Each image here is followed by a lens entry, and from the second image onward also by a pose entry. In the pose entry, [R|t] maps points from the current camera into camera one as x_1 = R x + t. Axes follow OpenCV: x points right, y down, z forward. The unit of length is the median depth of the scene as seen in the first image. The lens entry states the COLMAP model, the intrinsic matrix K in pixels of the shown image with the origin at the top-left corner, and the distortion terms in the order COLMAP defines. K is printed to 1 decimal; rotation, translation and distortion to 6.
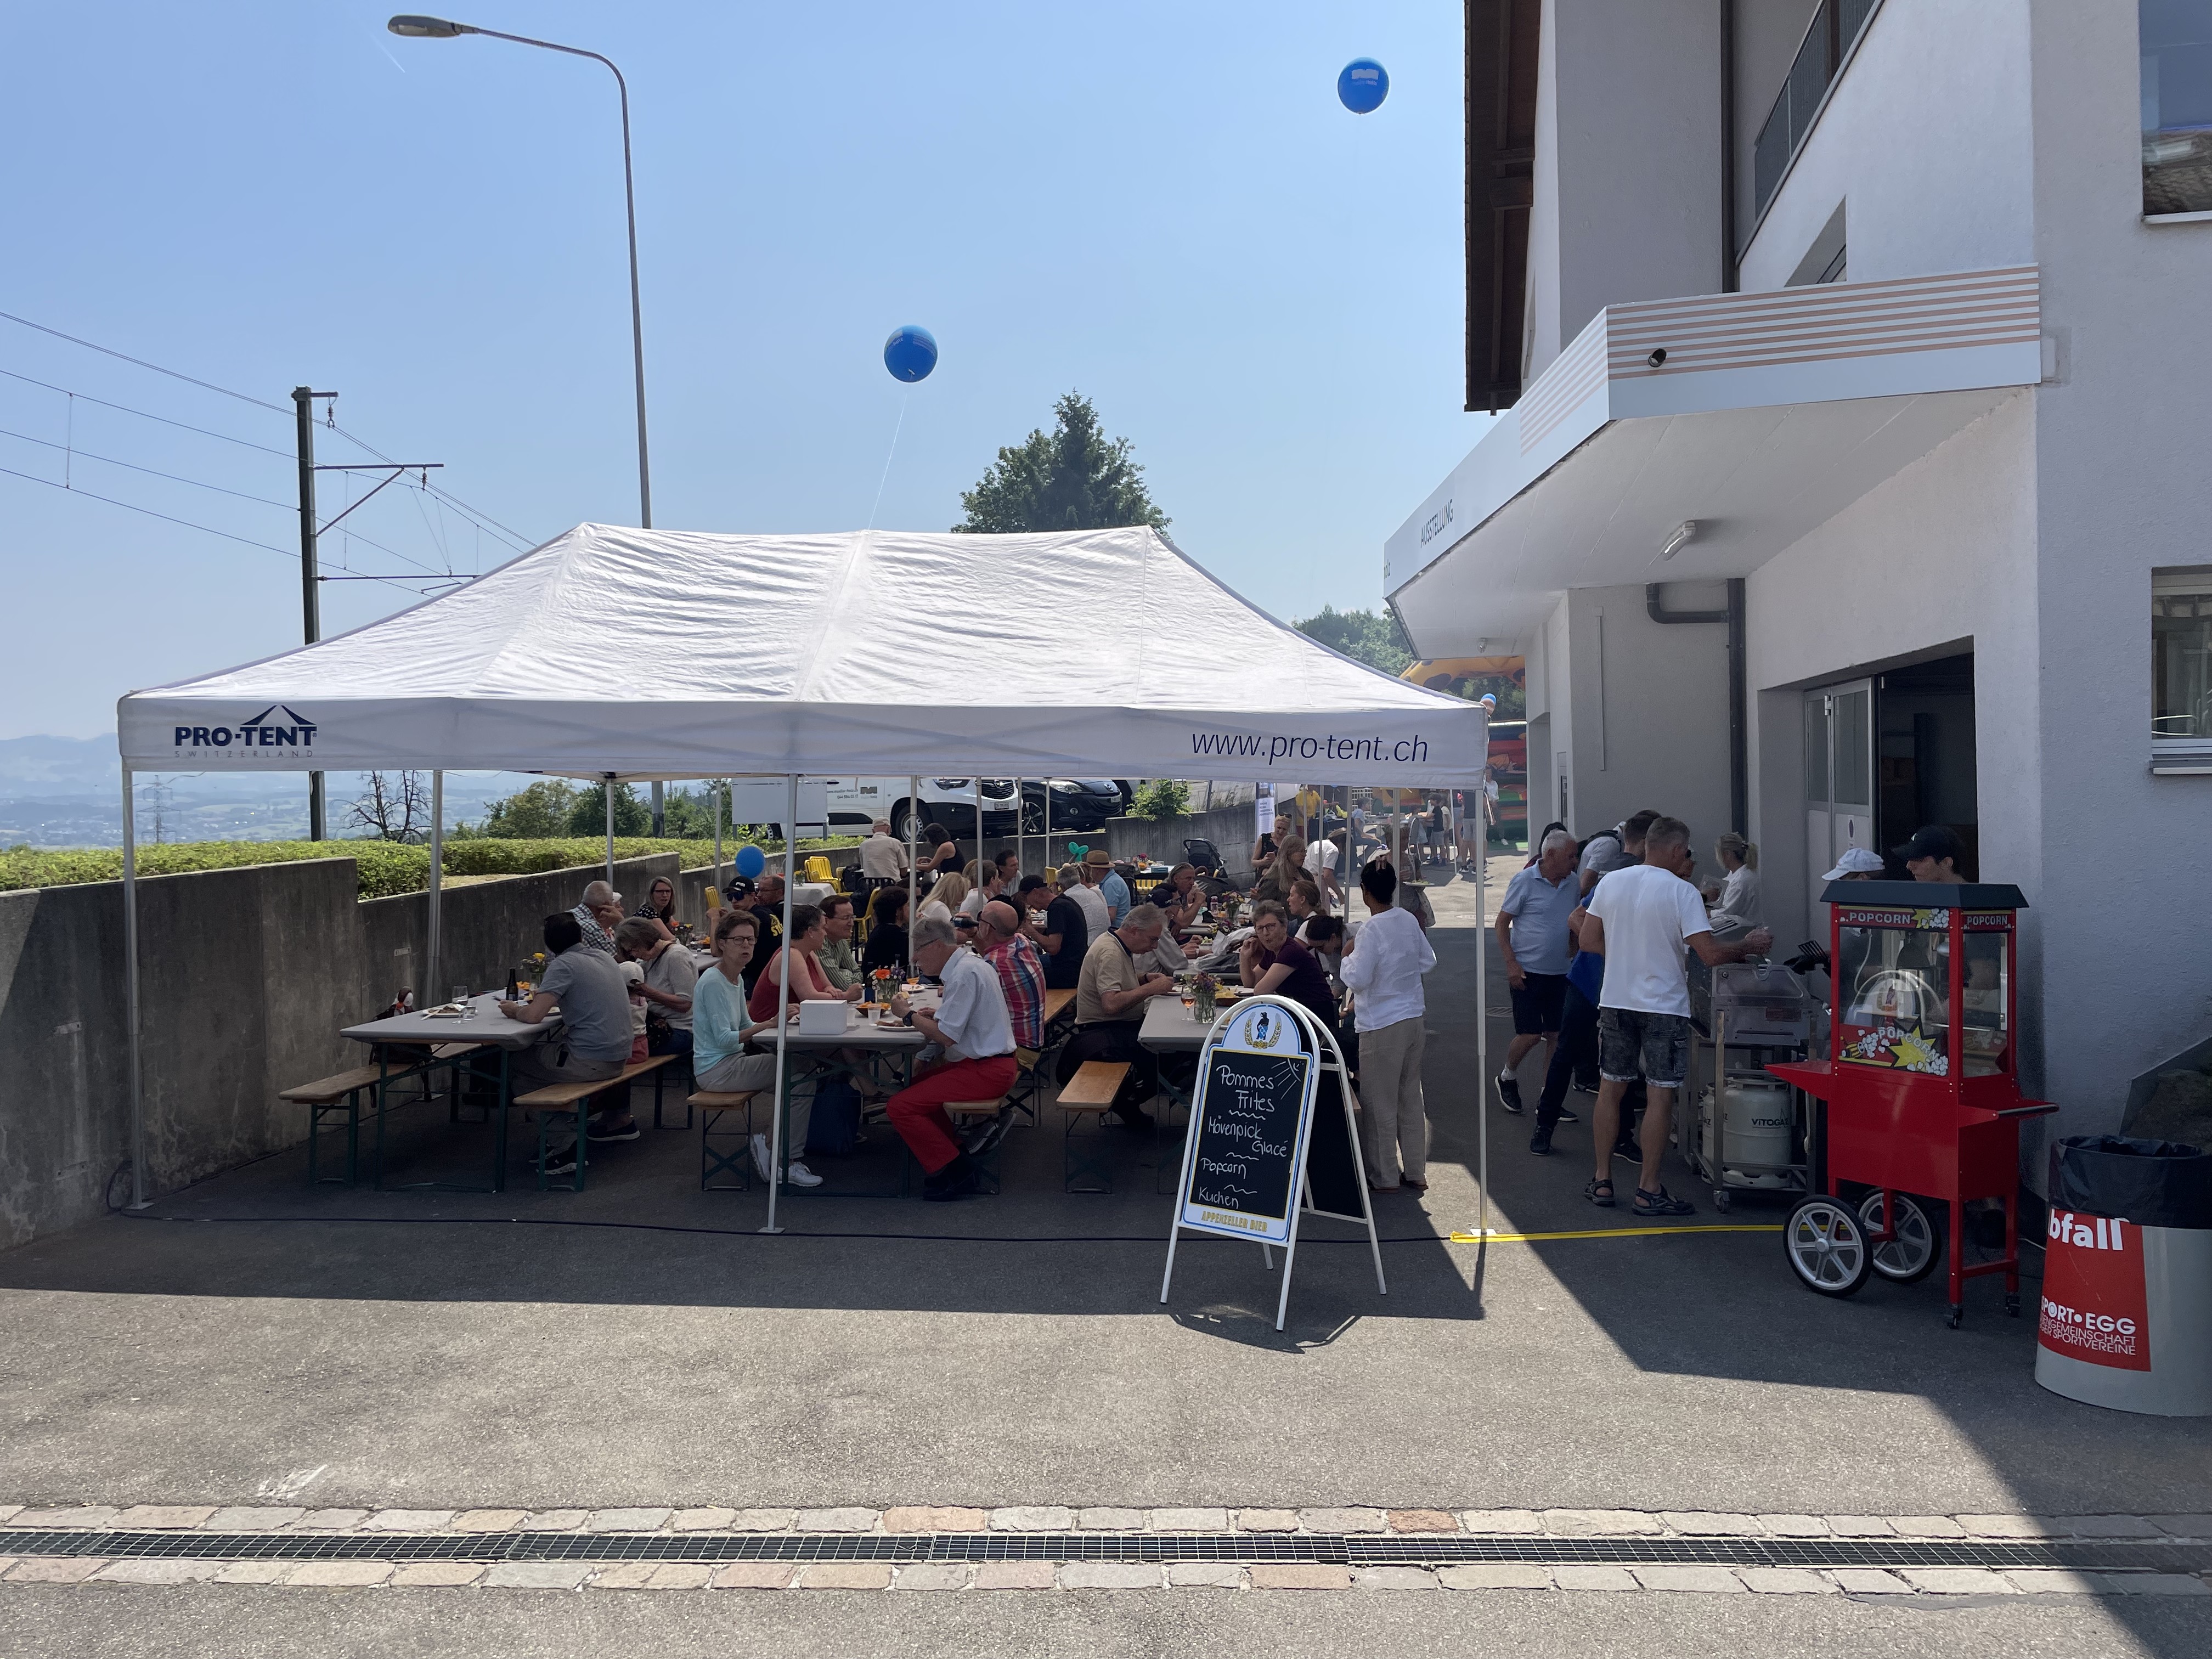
lens RADIAL K [[1700.1, 0, 1098.1], [0, 1700.1, 808.0], [0, 0, 1]] dist [0.103130, -0.145318]
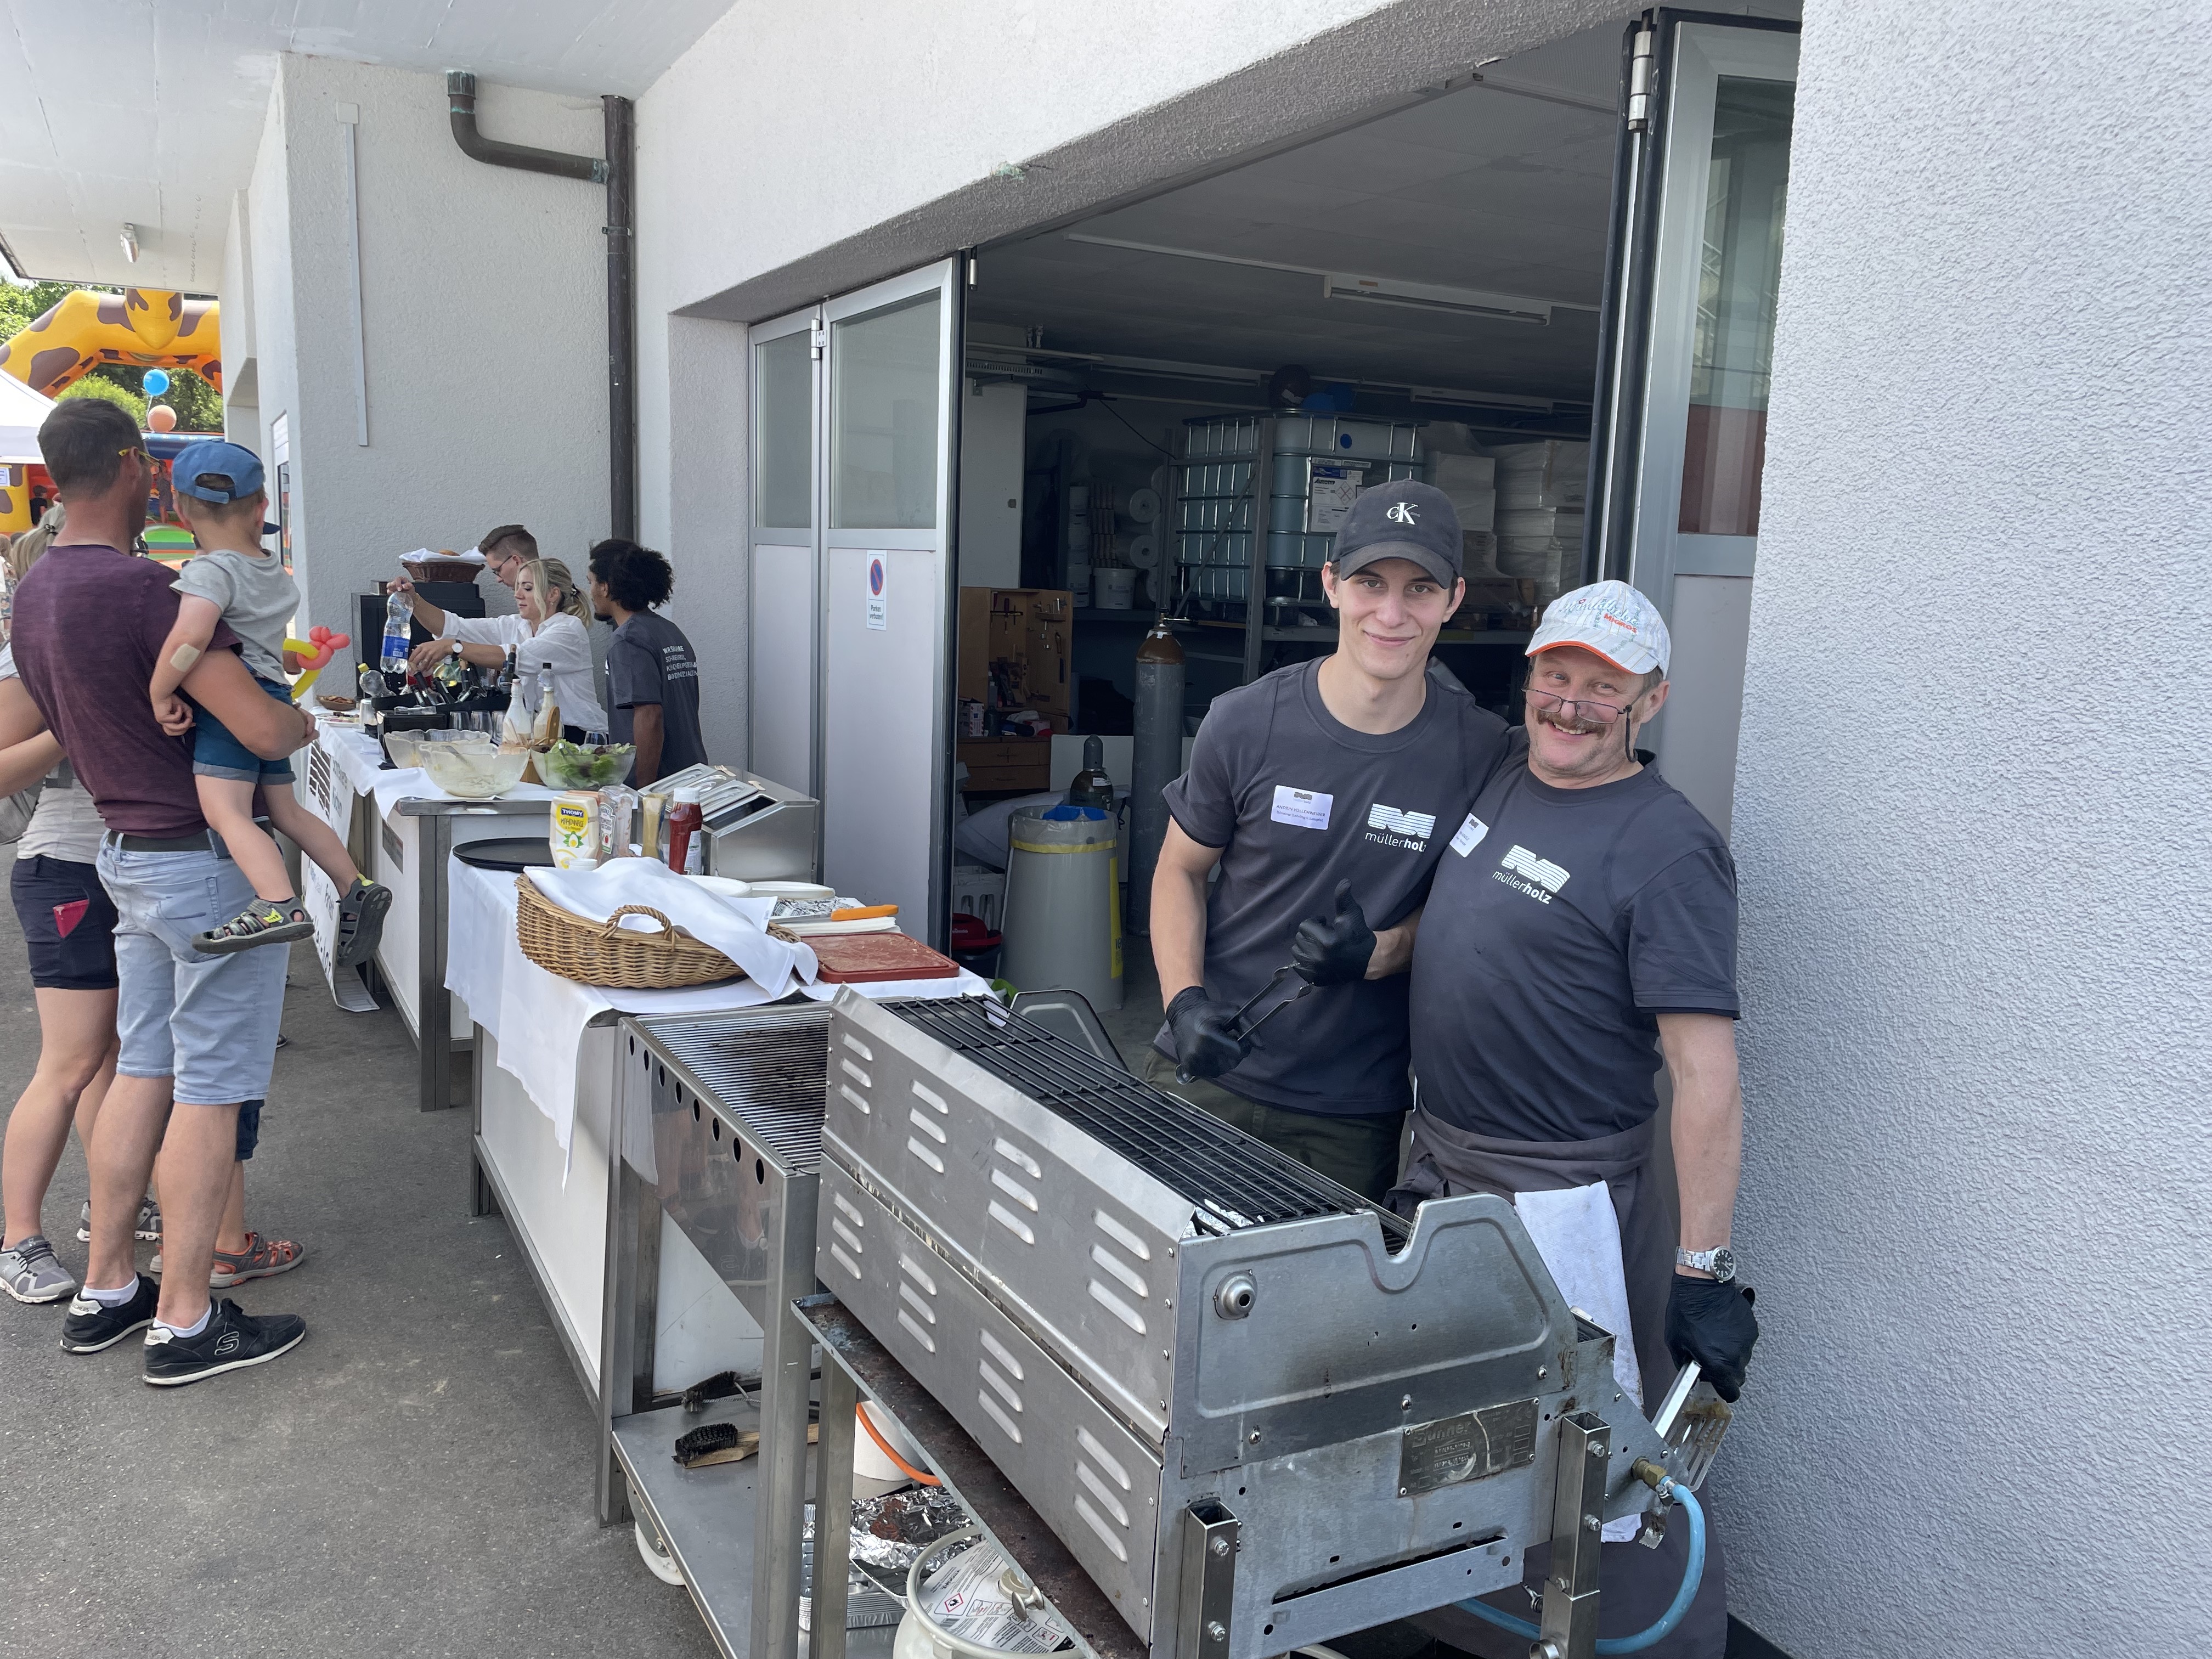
lens RADIAL K [[1709.6, 0, 1106.0], [0, 1709.6, 829.5], [0, 0, 1]] dist [0.106268, -0.136359]
pose [[0.767214, -0.046696, 0.639689, 0.130401], [-0.043553, 0.991251, 0.124595, 0.016353], [-0.639911, -0.123451, 0.758468, 0.464301]]
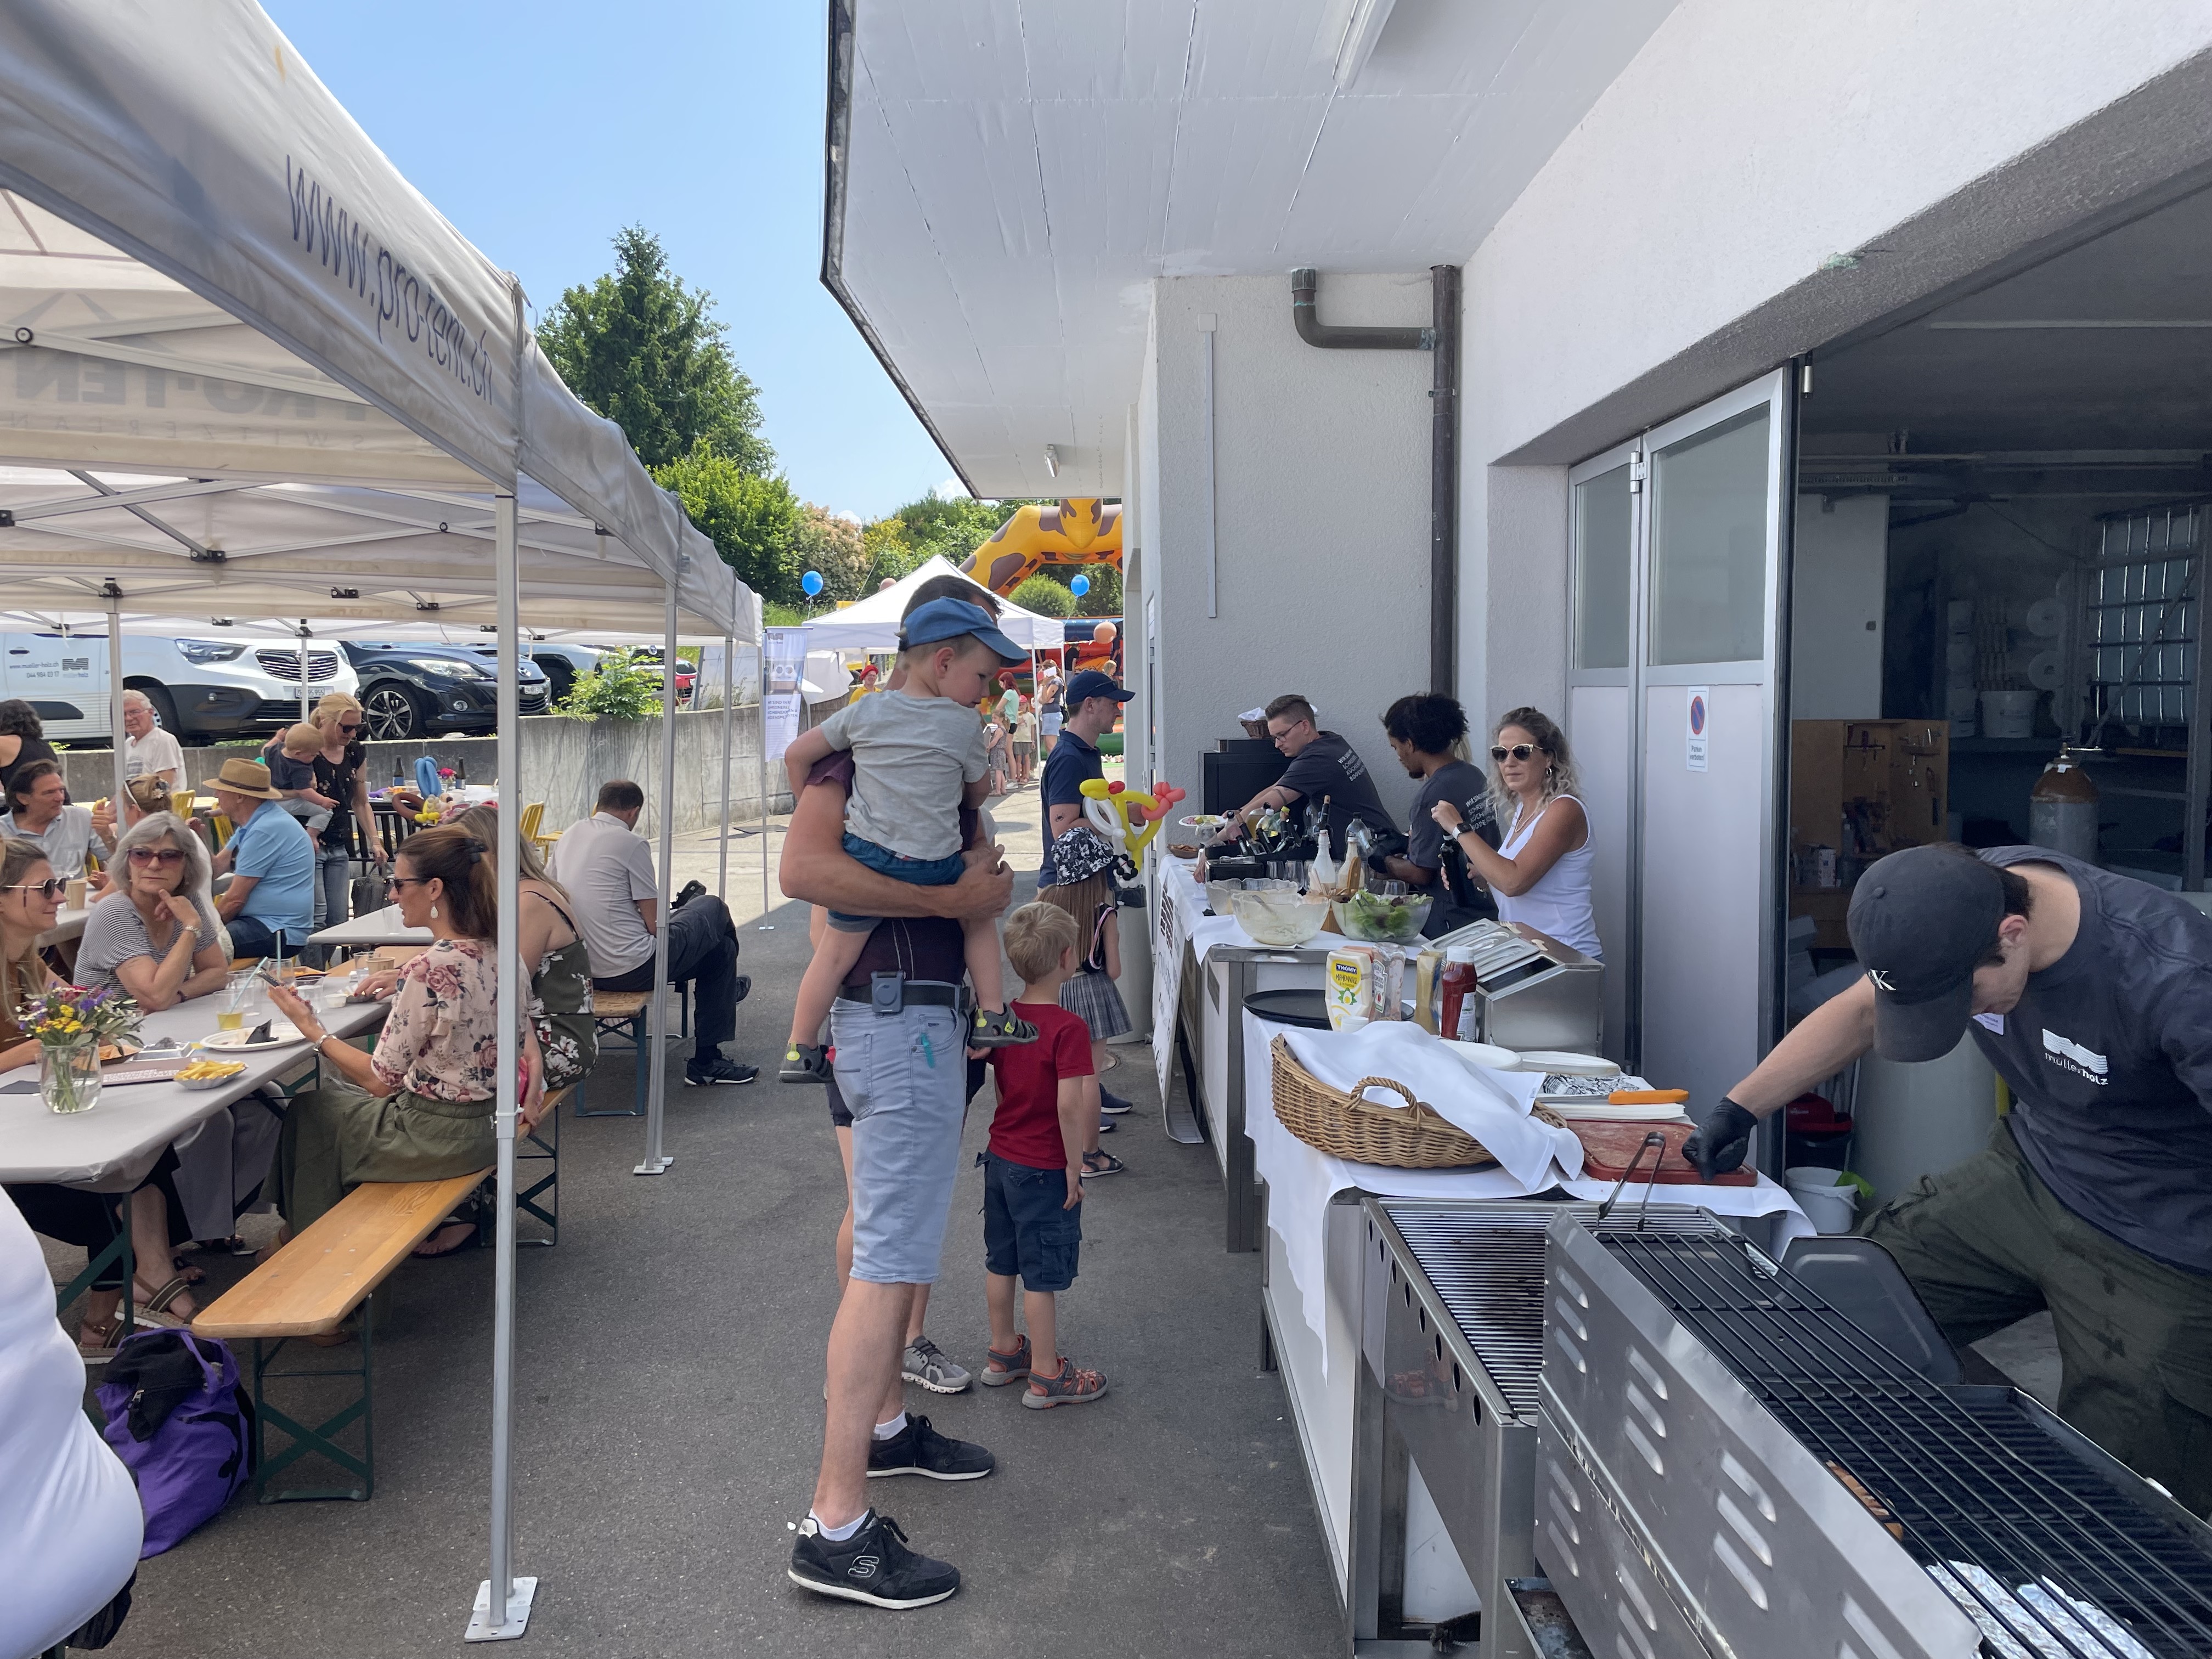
lens RADIAL K [[1700.1, 0, 1098.1], [0, 1700.1, 808.0], [0, 0, 1]] dist [0.103130, -0.145318]
pose [[0.978699, 0.001035, 0.205296, 0.147823], [-0.010396, 0.998954, 0.044524, 0.014923], [-0.205035, -0.045710, 0.977687, 0.474982]]
